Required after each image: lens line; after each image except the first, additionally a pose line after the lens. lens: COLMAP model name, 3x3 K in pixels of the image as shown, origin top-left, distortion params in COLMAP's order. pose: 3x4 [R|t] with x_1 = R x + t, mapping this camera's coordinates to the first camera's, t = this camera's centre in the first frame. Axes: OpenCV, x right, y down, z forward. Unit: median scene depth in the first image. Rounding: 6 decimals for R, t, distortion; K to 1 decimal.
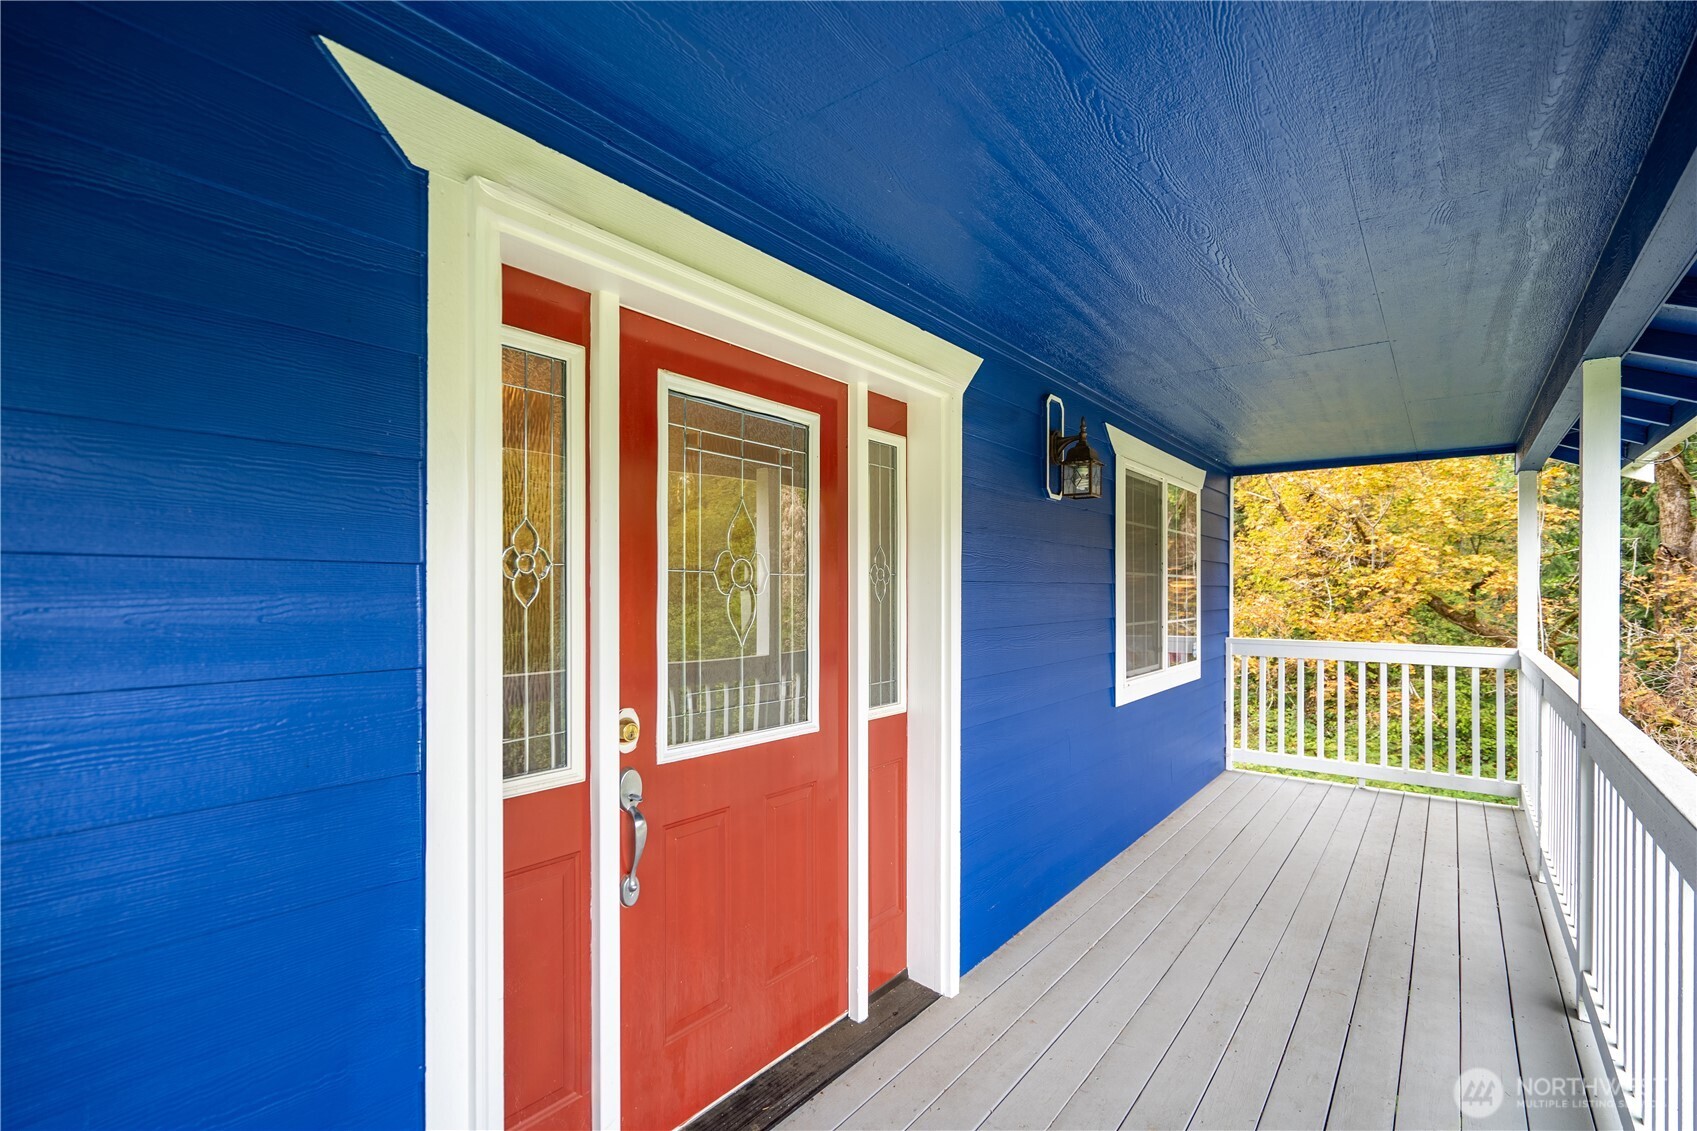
lens RADIAL K [[776.0, 0, 843.2], [0, 776.0, 589.4], [0, 0, 1]] dist [-0.000916, 0.000401]
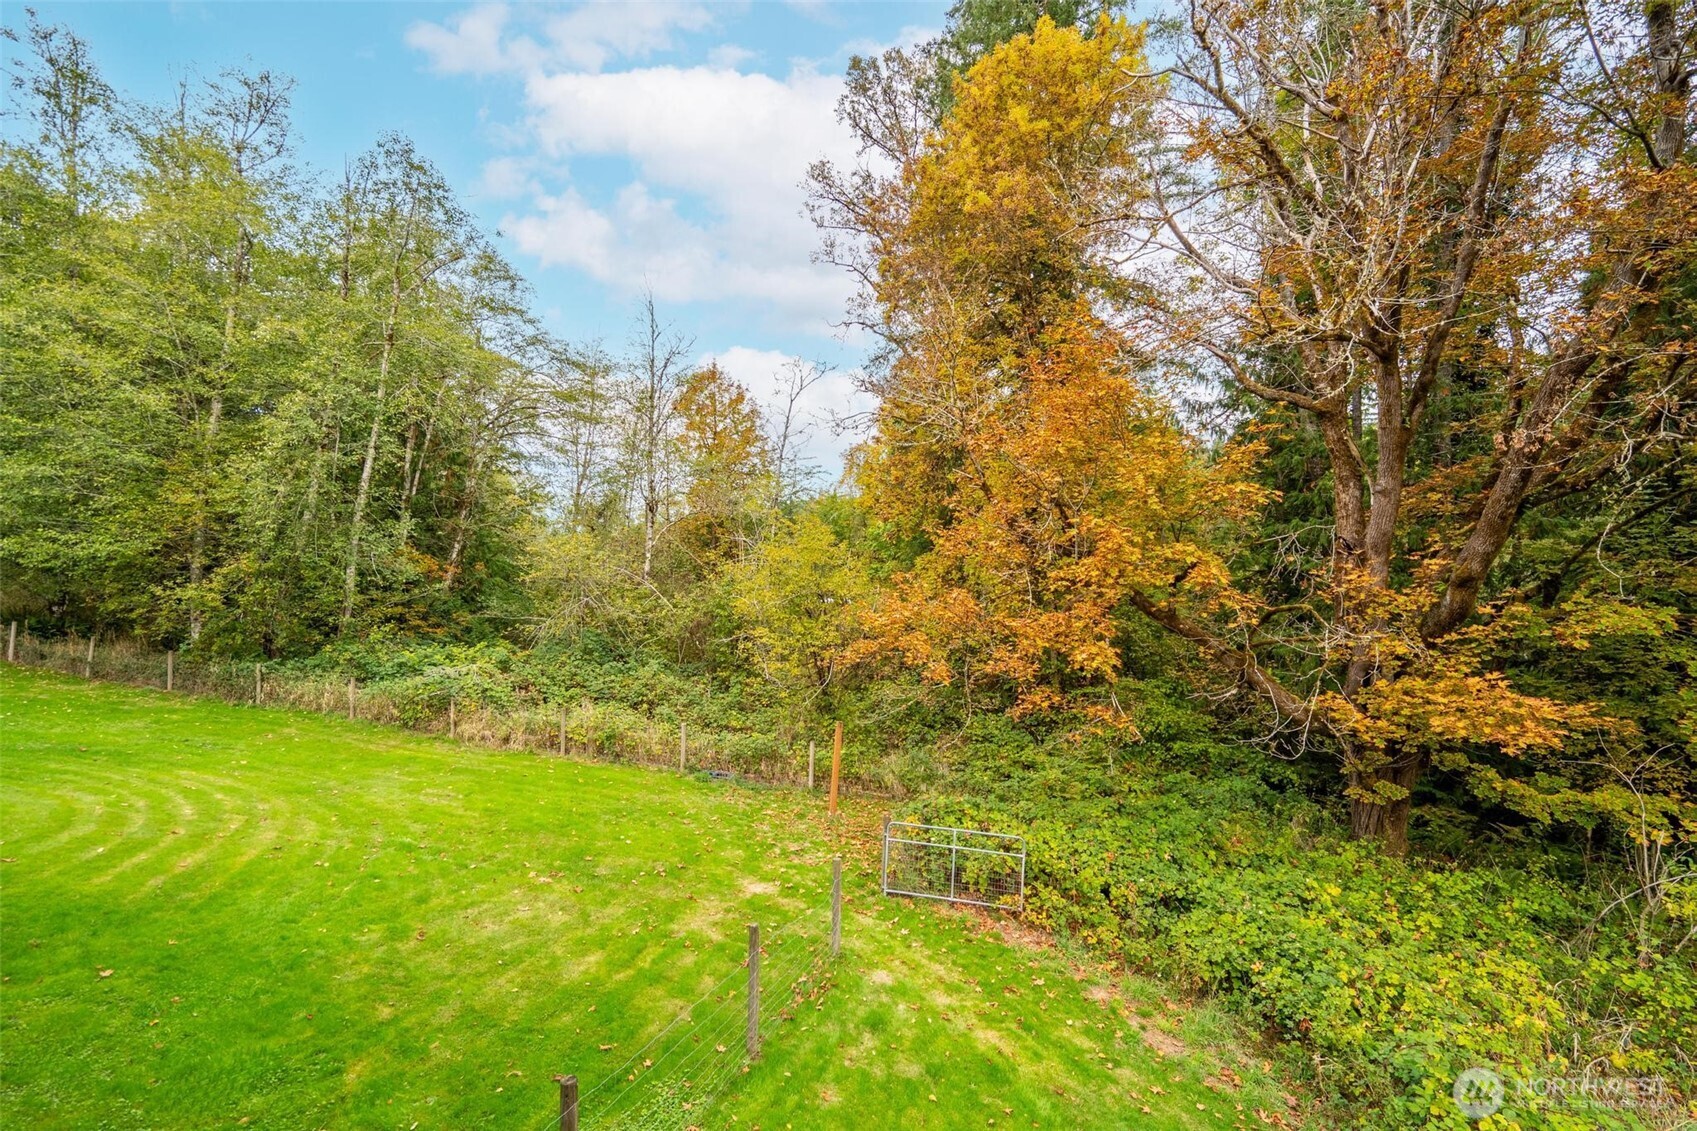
lens RADIAL K [[776.0, 0, 841.7], [0, 776.0, 567.0], [0, 0, 1]] dist [-0.000916, 0.000401]
pose [[0.958059, 0.009865, 0.286401, 0.221208], [-0.005270, 0.999845, -0.016812, -0.001837], [-0.286522, 0.014597, 0.957962, 0.294723]]
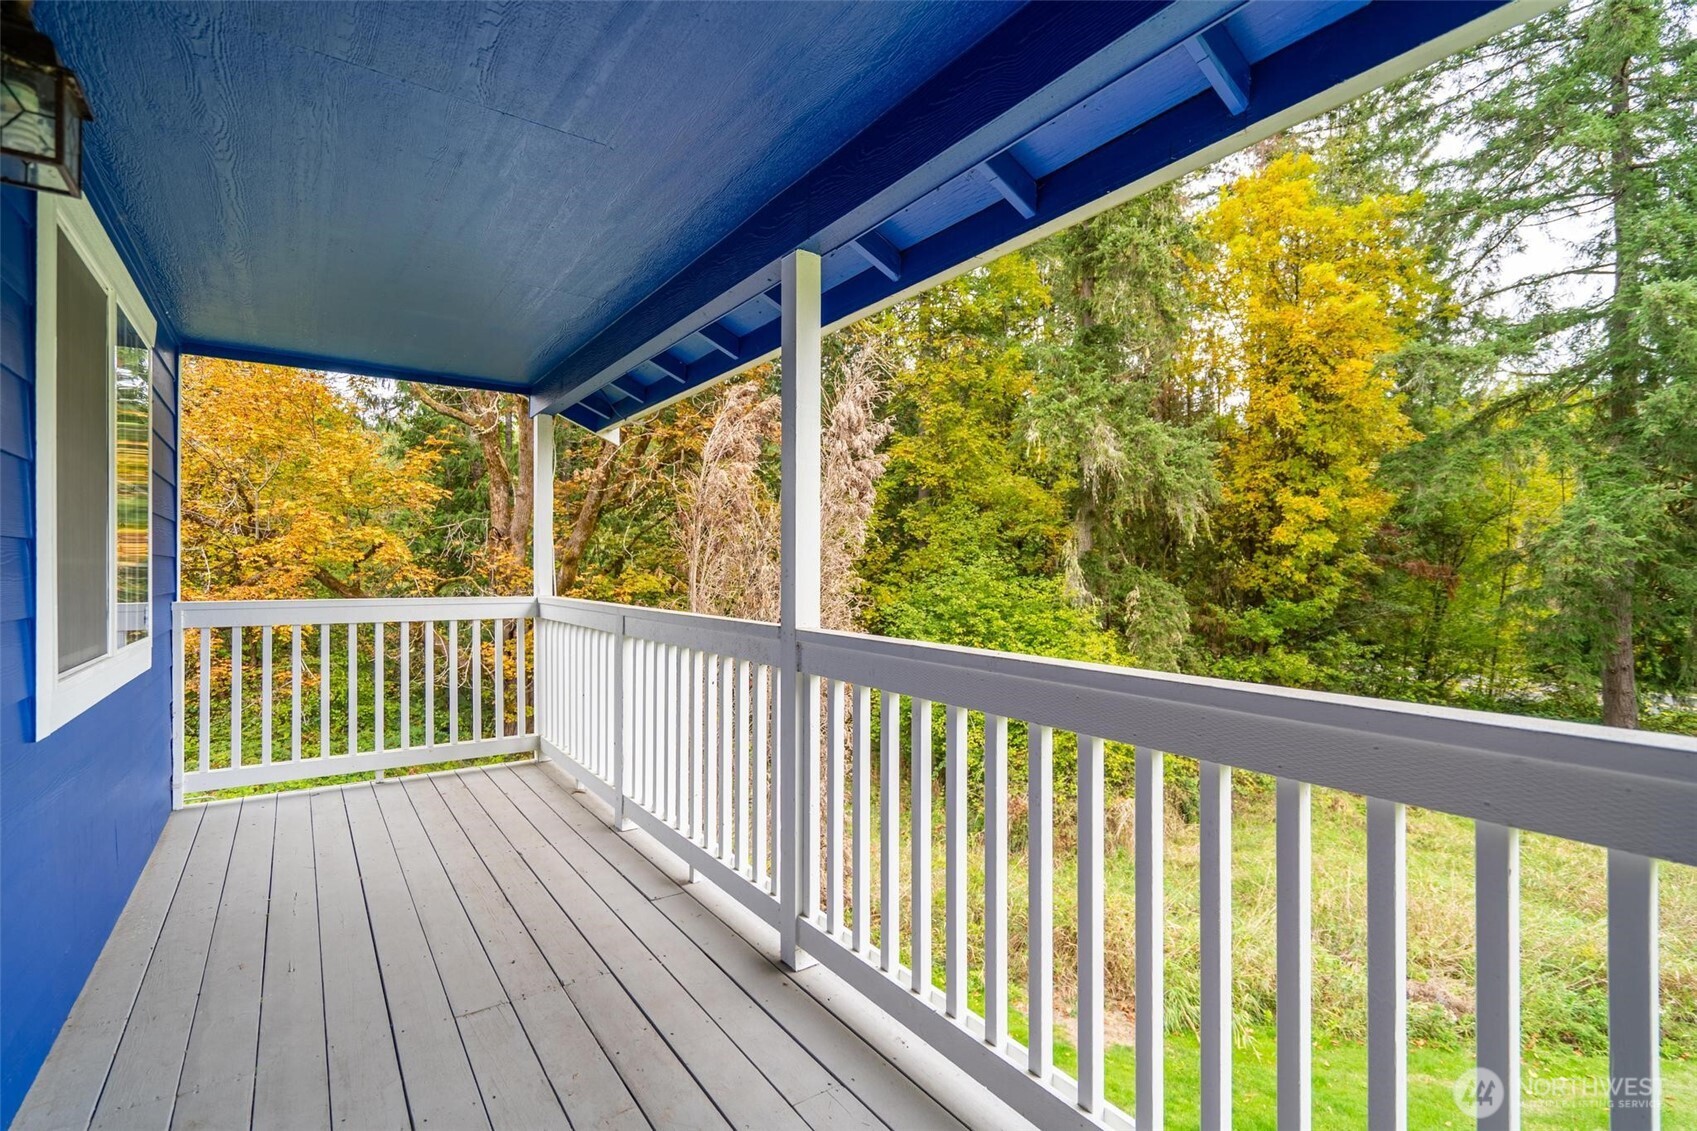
lens RADIAL K [[776.0, 0, 851.9], [0, 776.0, 568.0], [0, 0, 1]] dist [-0.000916, 0.000401]
pose [[0.280188, 0.002616, 0.959942, 0.013886], [-0.000578, 0.999997, -0.002557, 0.012477], [-0.959945, 0.000162, 0.280189, 0.100939]]
